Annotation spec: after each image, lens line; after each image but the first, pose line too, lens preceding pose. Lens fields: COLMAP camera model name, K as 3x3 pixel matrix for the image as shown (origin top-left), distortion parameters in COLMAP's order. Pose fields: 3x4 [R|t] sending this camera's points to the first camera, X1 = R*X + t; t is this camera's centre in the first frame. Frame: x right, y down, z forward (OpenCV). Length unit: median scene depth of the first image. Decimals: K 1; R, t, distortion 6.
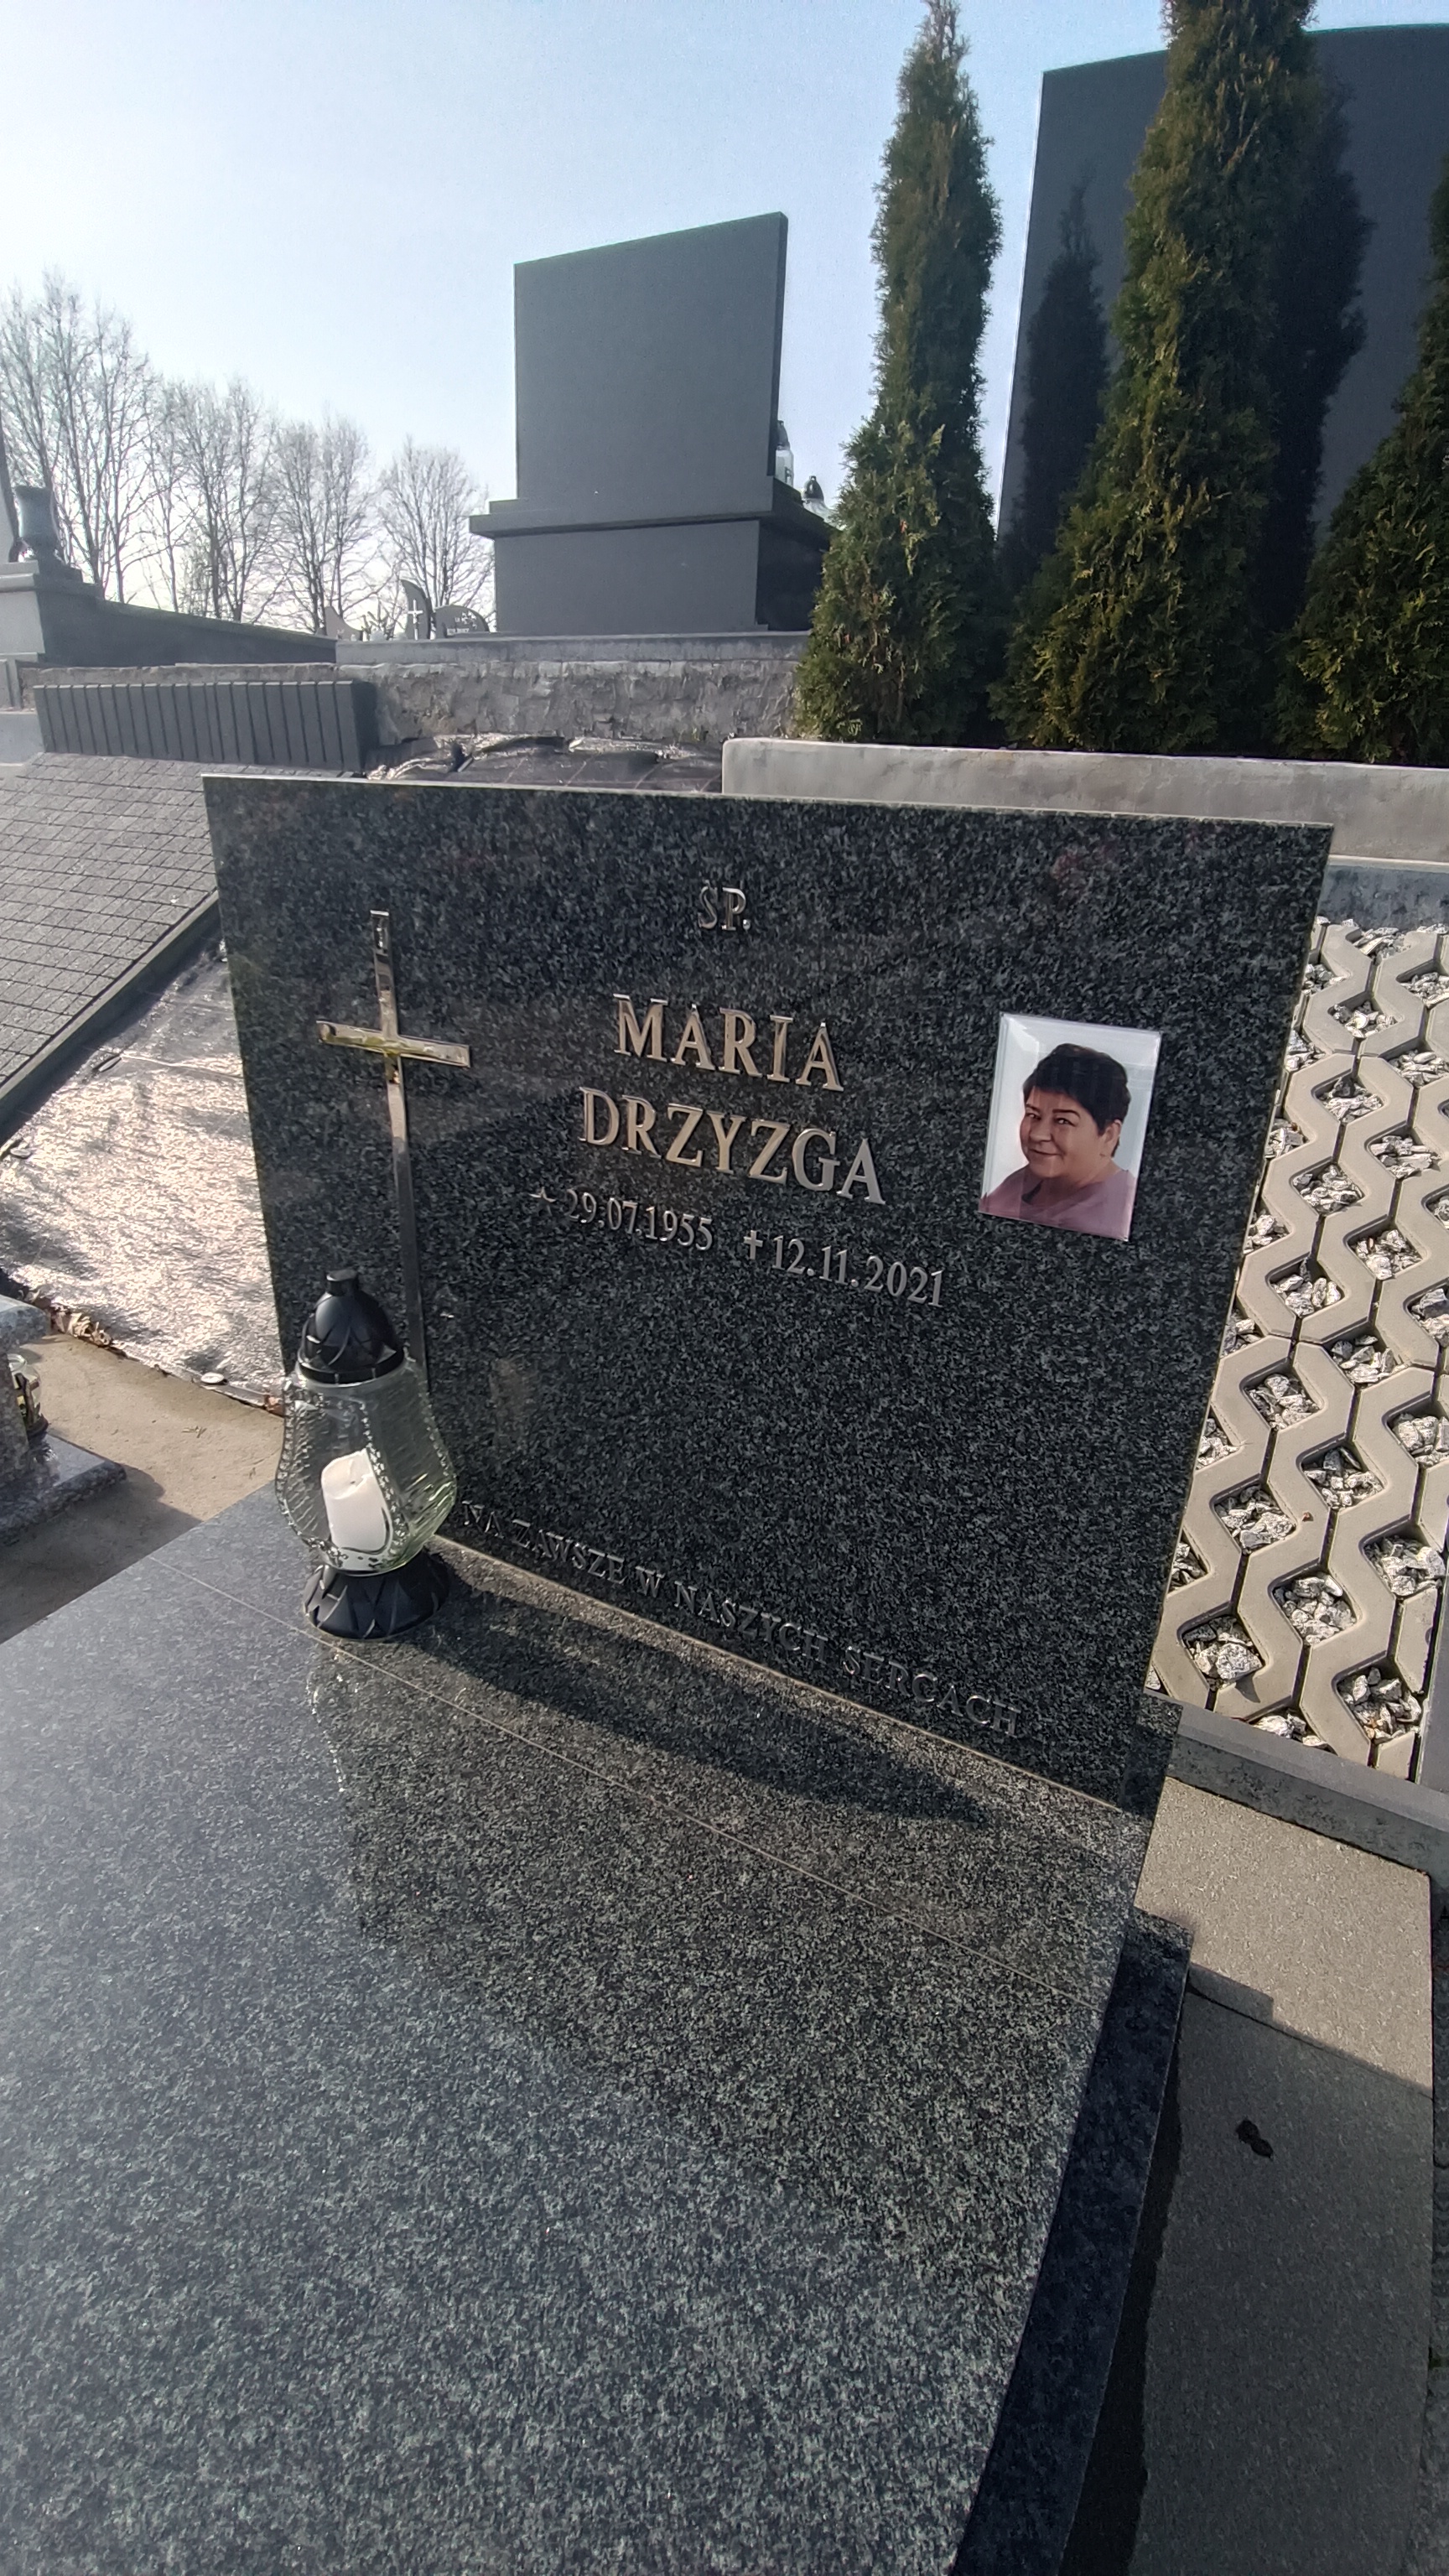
lens RADIAL K [[1152.9, 0, 726.1], [0, 1152.9, 1302.6], [0, 0, 1]] dist [-0.015475, 0.000595]
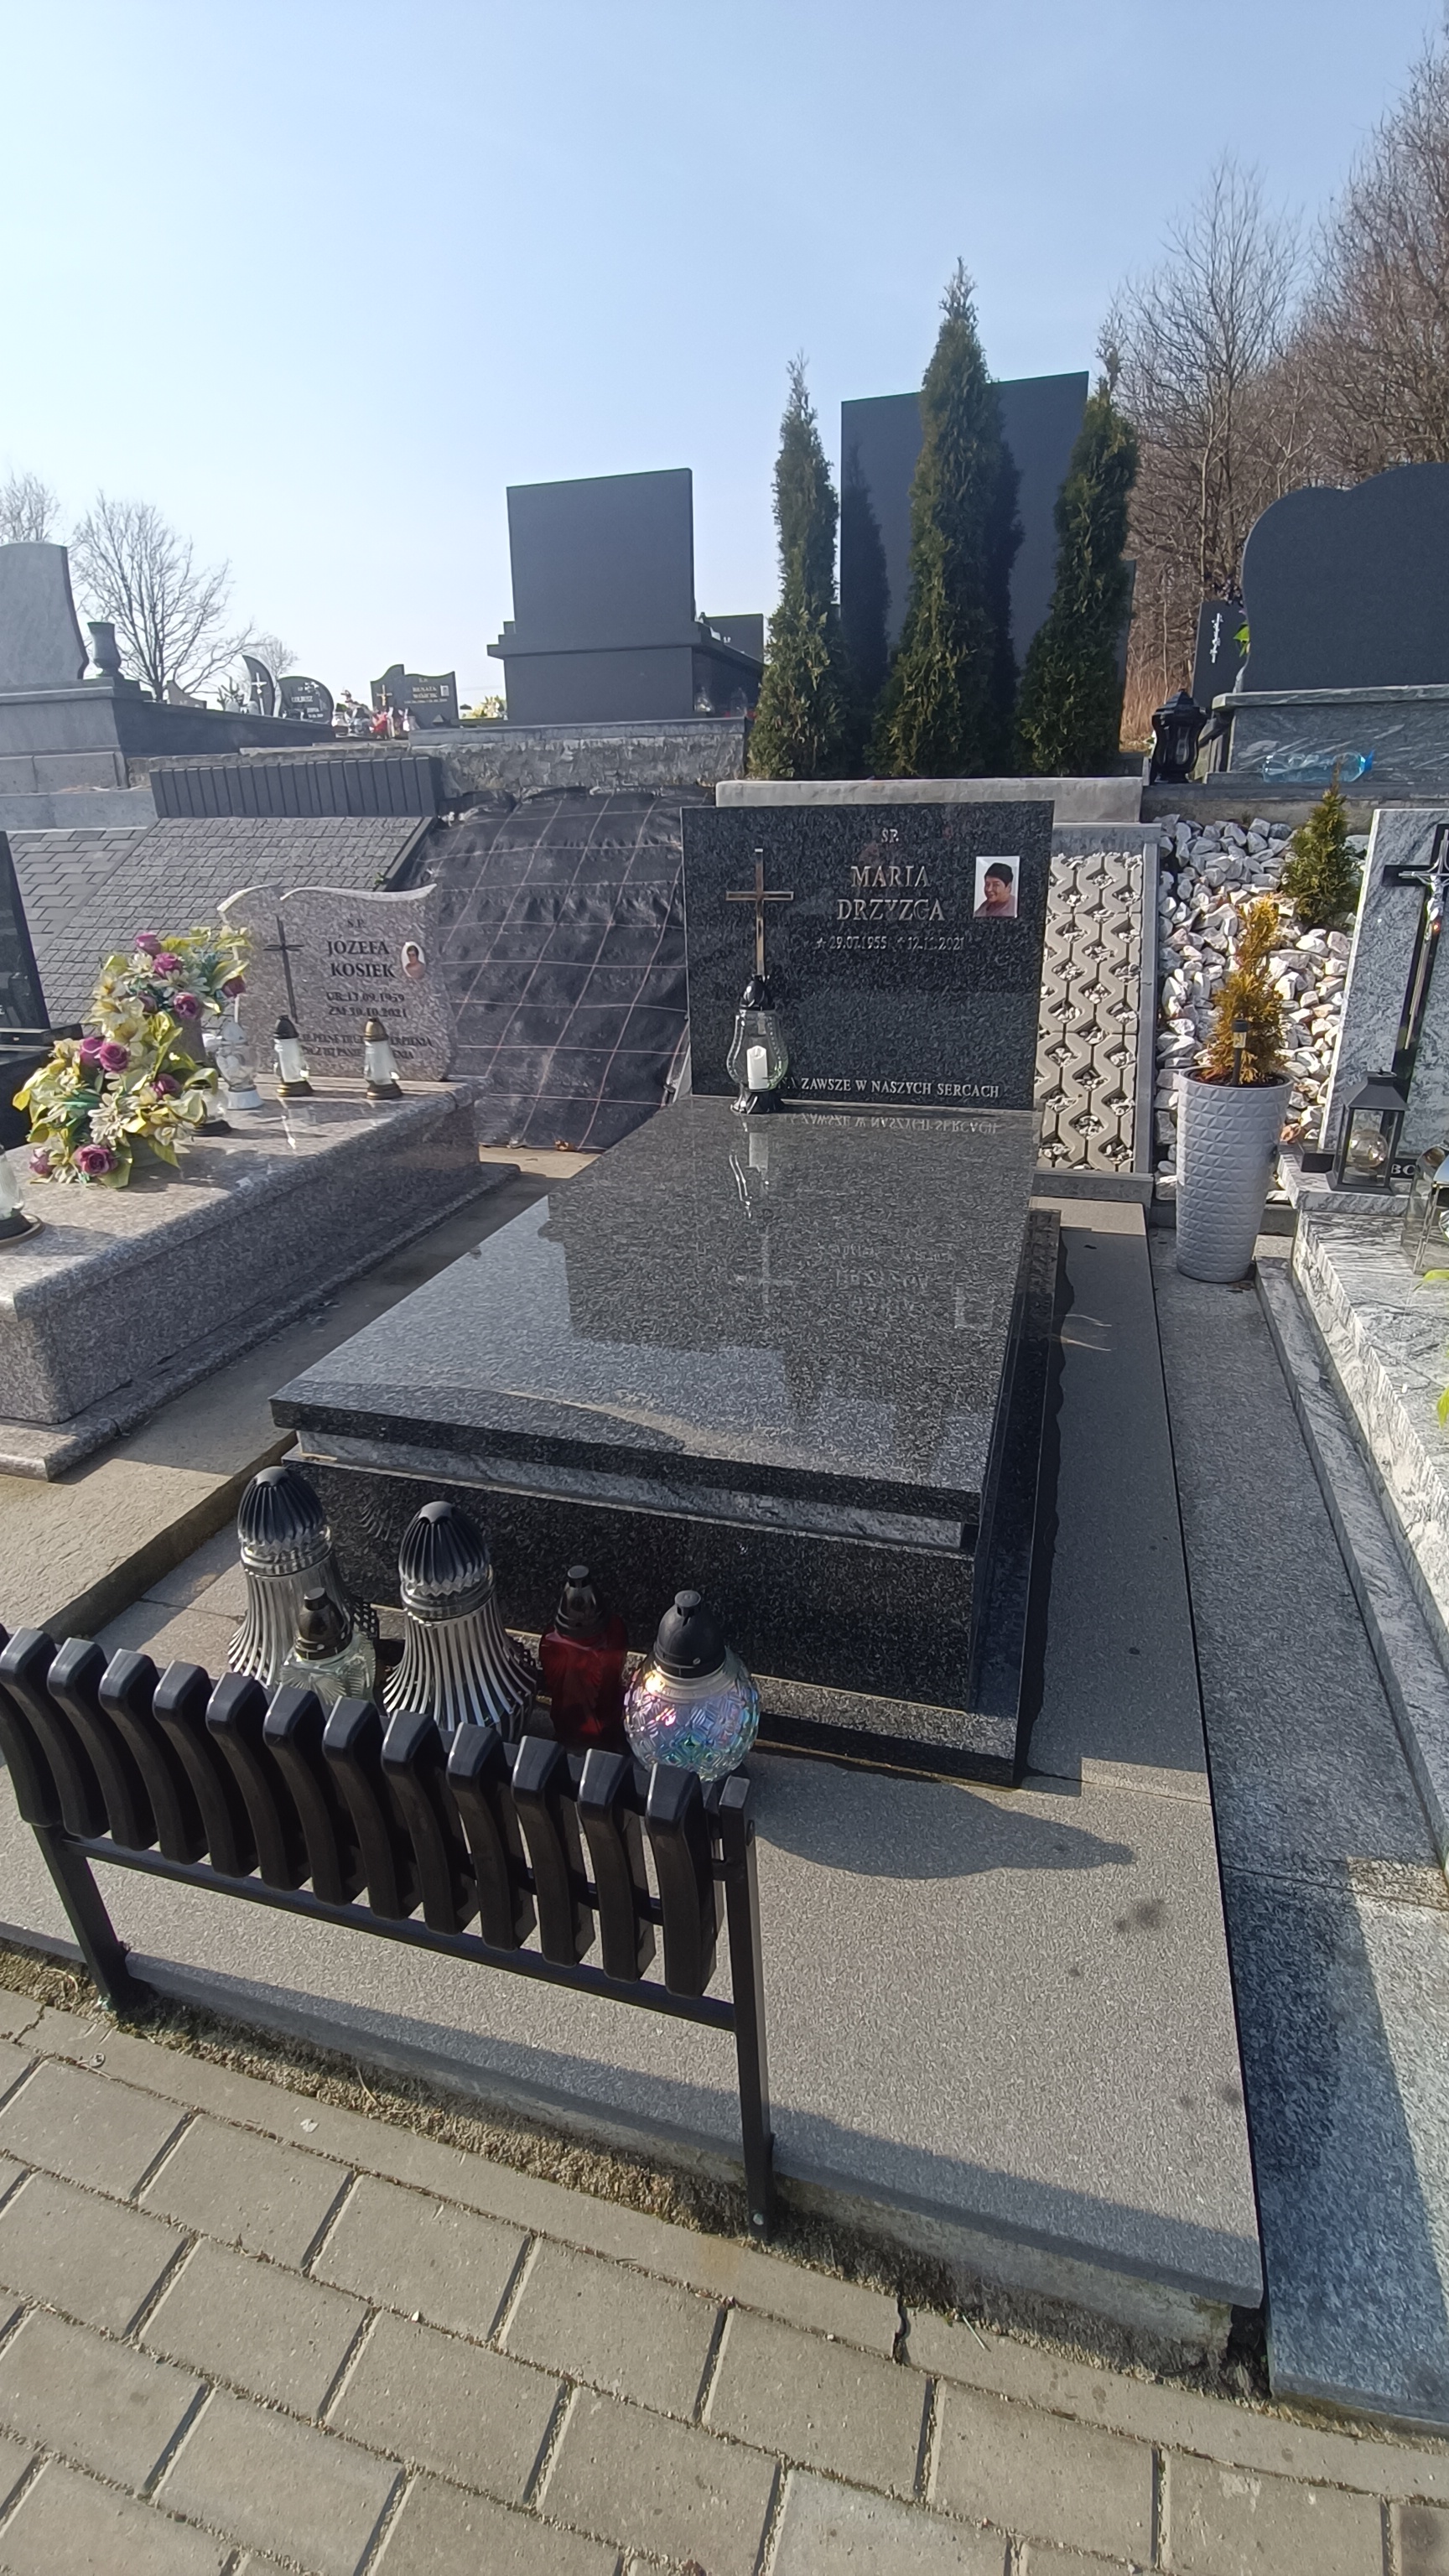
lens RADIAL K [[1152.9, 0, 726.1], [0, 1152.9, 1302.6], [0, 0, 1]] dist [-0.015475, 0.000595]
pose [[0.976065, -0.133174, 0.171933, -0.412247], [0.136723, 0.990569, -0.008915, 0.327845], [-0.169124, 0.032209, 0.985068, -0.737606]]
